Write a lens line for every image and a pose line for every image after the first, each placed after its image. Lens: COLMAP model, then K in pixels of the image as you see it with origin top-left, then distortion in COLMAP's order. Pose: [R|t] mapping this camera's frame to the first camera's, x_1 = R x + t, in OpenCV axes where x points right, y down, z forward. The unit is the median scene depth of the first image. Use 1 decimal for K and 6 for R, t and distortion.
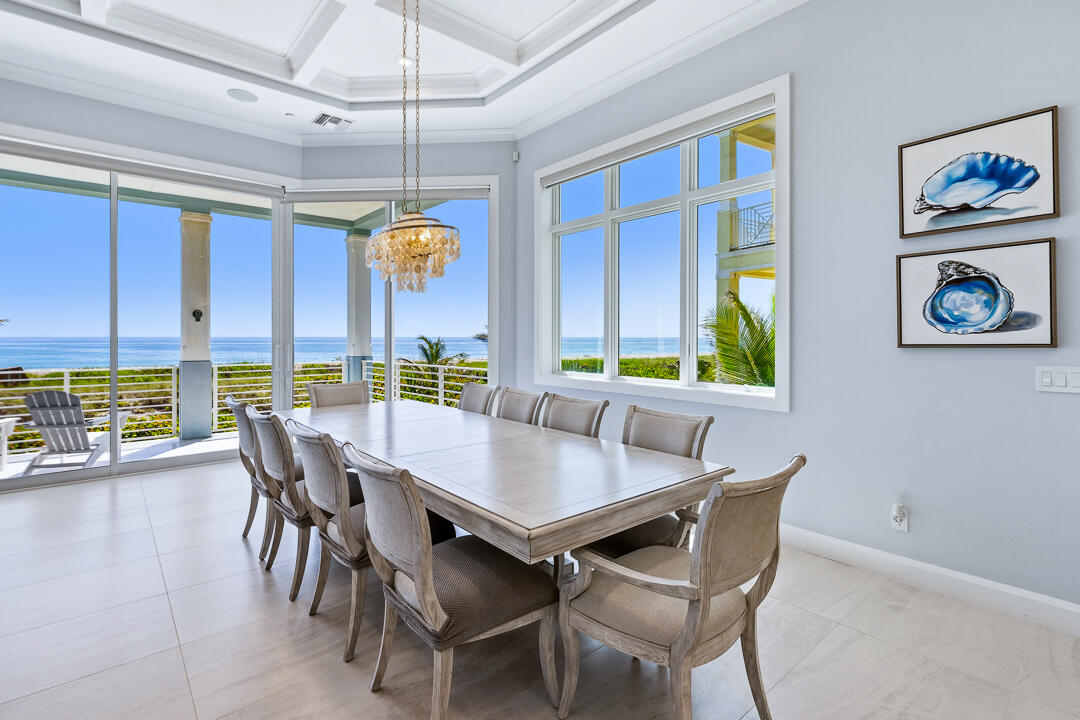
lens RADIAL K [[497.6, 0, 549.6], [0, 497.6, 339.7], [0, 0, 1]] dist [0.002122, -0.002855]
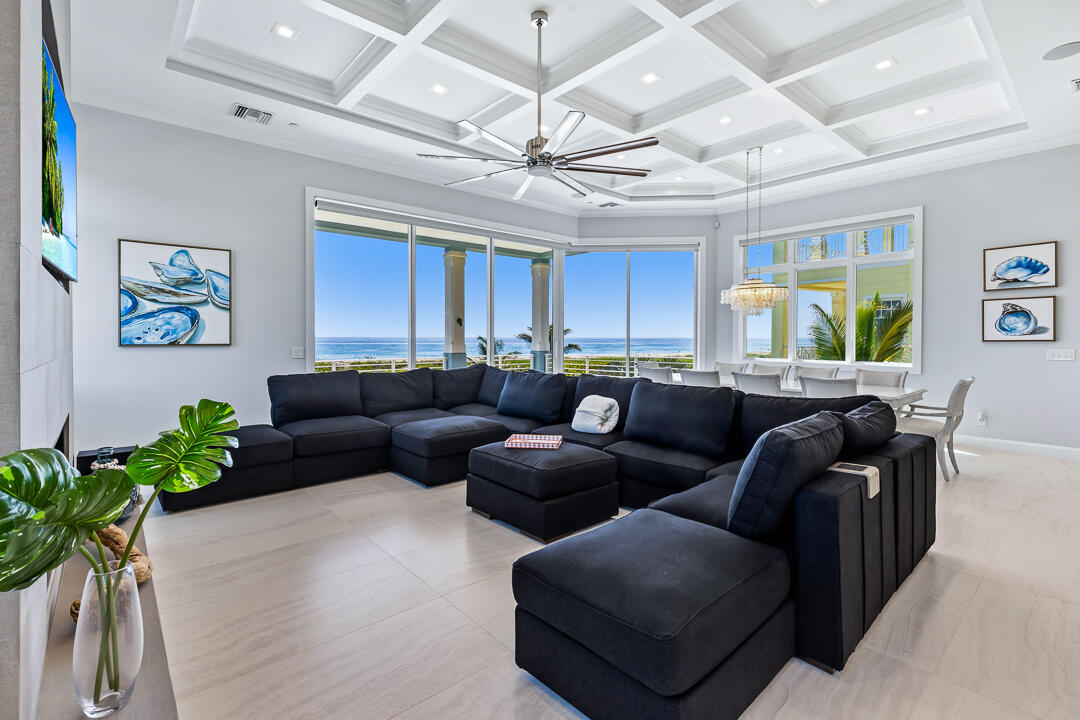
lens RADIAL K [[497.6, 0, 531.5], [0, 497.6, 345.2], [0, 0, 1]] dist [0.002122, -0.002855]
pose [[0.999991, 0.000324, 0.004128, -1.283188], [-0.000369, 0.999941, 0.010837, 0.007655], [-0.004125, -0.010838, 0.999933, -1.171564]]
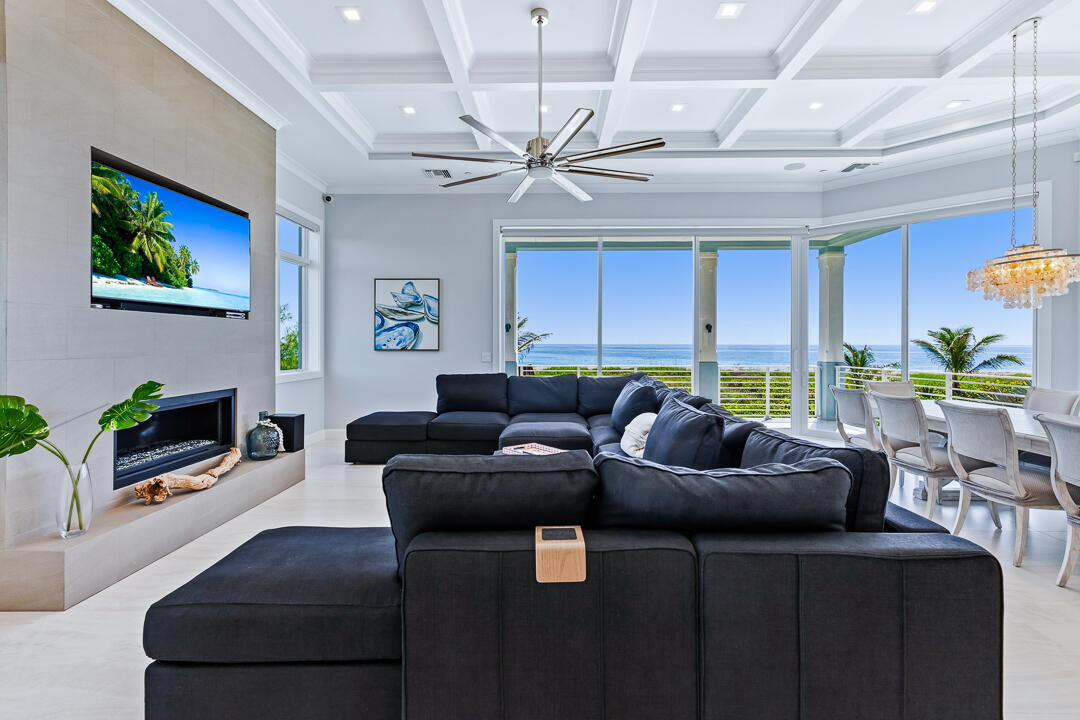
lens RADIAL K [[497.6, 0, 546.2], [0, 497.6, 346.4], [0, 0, 1]] dist [0.002122, -0.002855]
pose [[0.740764, 0.002412, -0.671761, -0.336145], [-0.004240, 0.999990, -0.001085, 0.008698], [0.671752, 0.003651, 0.740767, -0.760531]]
